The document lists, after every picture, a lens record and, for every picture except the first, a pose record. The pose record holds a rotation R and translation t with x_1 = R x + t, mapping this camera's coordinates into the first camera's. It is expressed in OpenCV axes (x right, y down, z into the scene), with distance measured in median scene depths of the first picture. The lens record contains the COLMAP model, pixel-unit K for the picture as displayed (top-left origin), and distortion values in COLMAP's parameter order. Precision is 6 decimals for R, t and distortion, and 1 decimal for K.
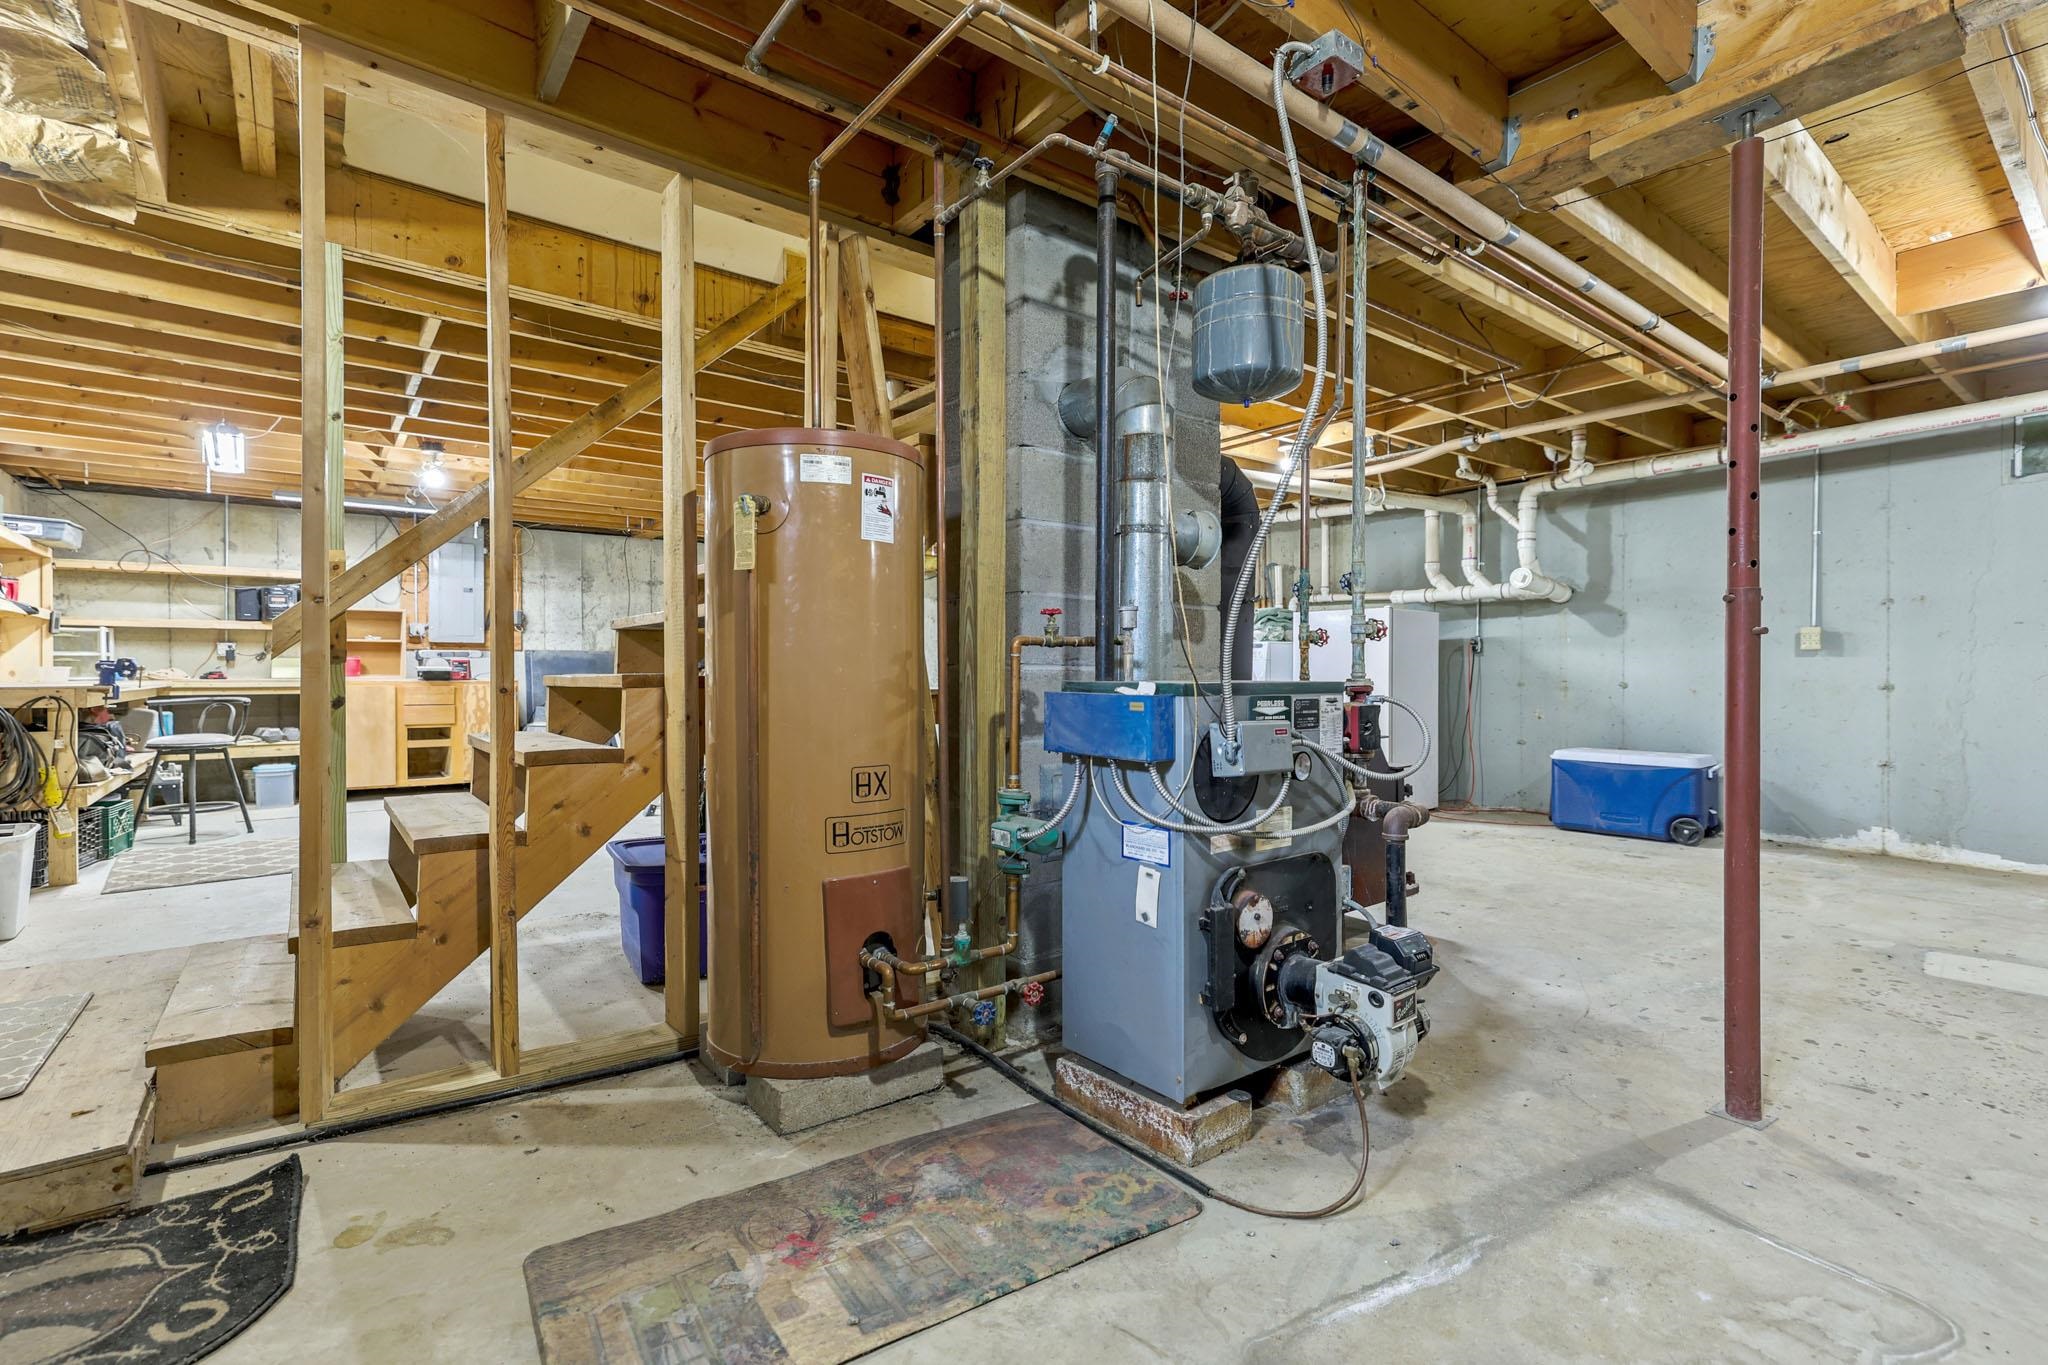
lens RADIAL K [[915.7, 0, 1015.0], [0, 915.7, 683.6], [0, 0, 1]] dist [0.001283, -0.000625]
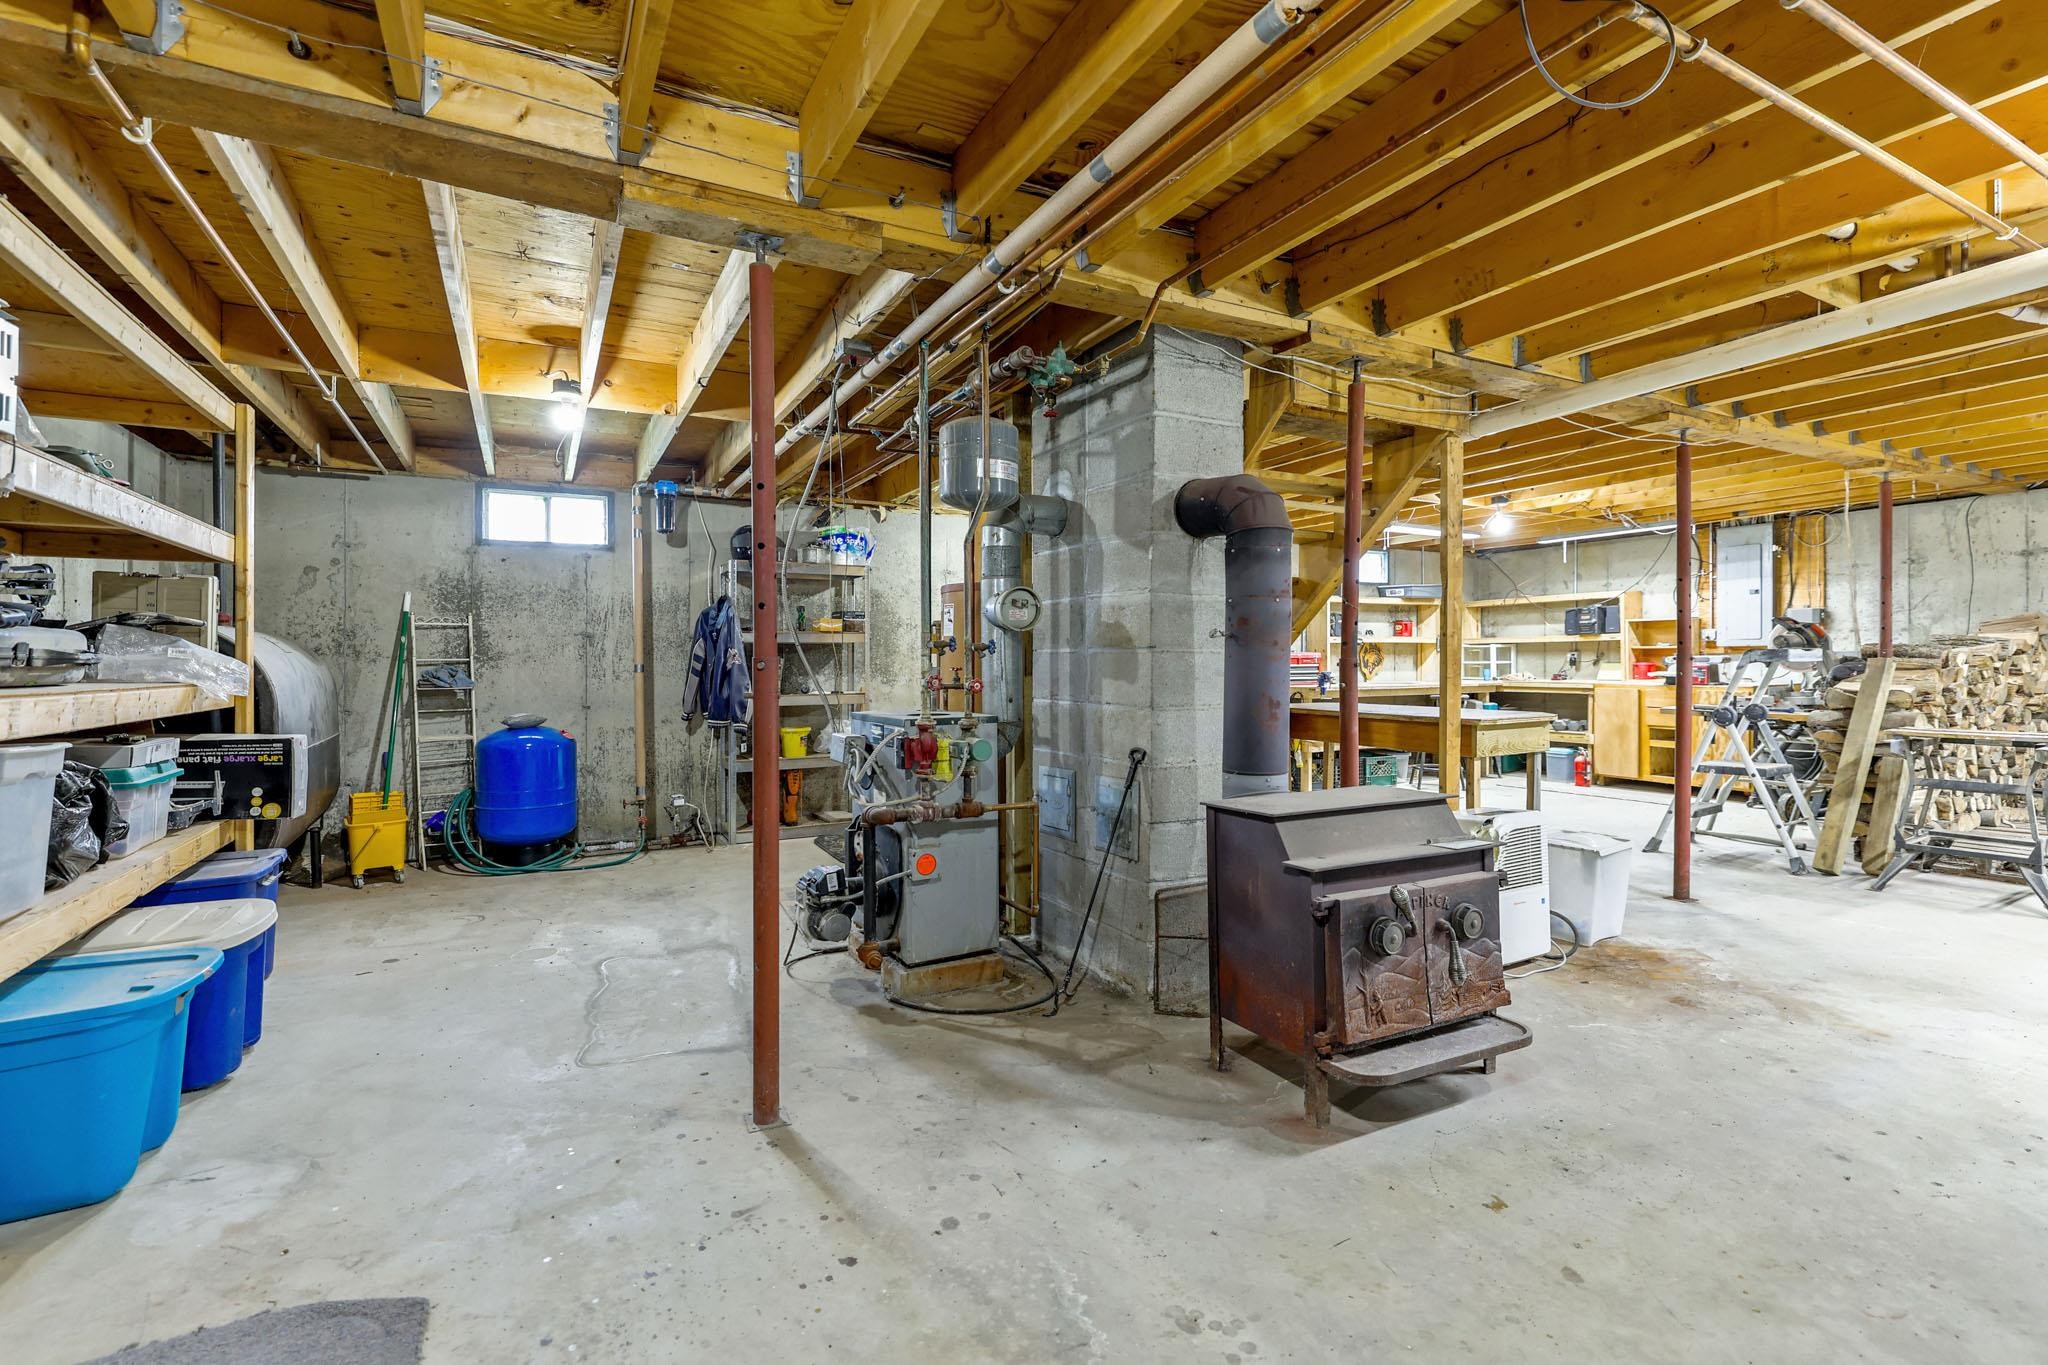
lens RADIAL K [[915.7, 0, 1016.1], [0, 915.7, 672.1], [0, 0, 1]] dist [0.001283, -0.000625]
pose [[-0.162744, 0.011557, -0.986601, 1.244256], [-0.003380, 0.999919, 0.012271, -0.067794], [0.986663, 0.005332, -0.162692, 0.995124]]
